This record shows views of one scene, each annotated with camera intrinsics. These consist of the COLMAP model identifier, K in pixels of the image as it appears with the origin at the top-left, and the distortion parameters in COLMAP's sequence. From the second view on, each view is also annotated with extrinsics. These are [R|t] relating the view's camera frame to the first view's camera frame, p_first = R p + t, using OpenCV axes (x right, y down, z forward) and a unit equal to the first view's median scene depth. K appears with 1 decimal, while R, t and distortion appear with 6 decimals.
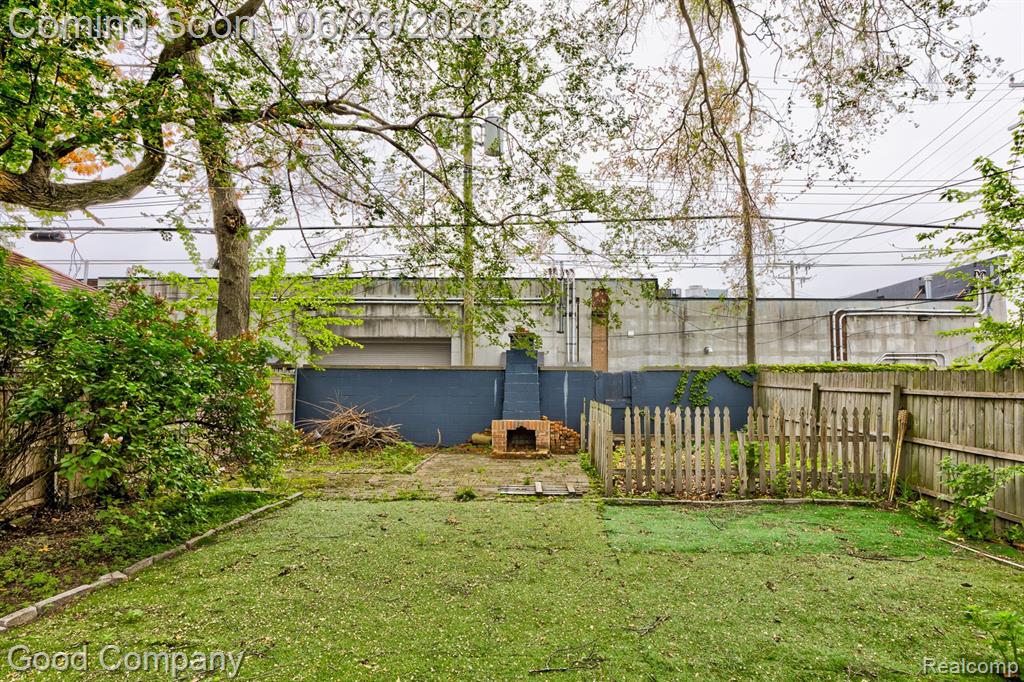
lens RADIAL K [[639.5, 0, 512.0], [0, 639.5, 337.5], [0, 0, 1]] dist [-0.008872, -0.002123]
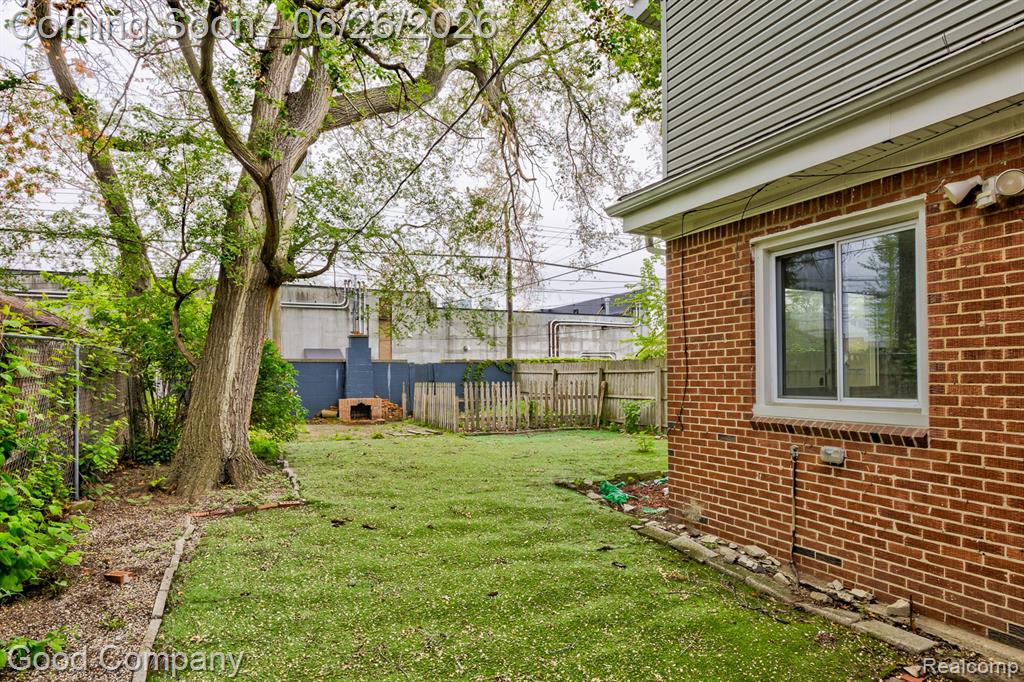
lens RADIAL K [[639.5, 0, 512.1], [0, 639.5, 347.8], [0, 0, 1]] dist [-0.008872, -0.002123]
pose [[0.903457, 0.009343, 0.428577, -0.282098], [-0.018457, 0.999683, 0.017117, -0.009347], [-0.428281, -0.023375, 0.903343, -0.380569]]
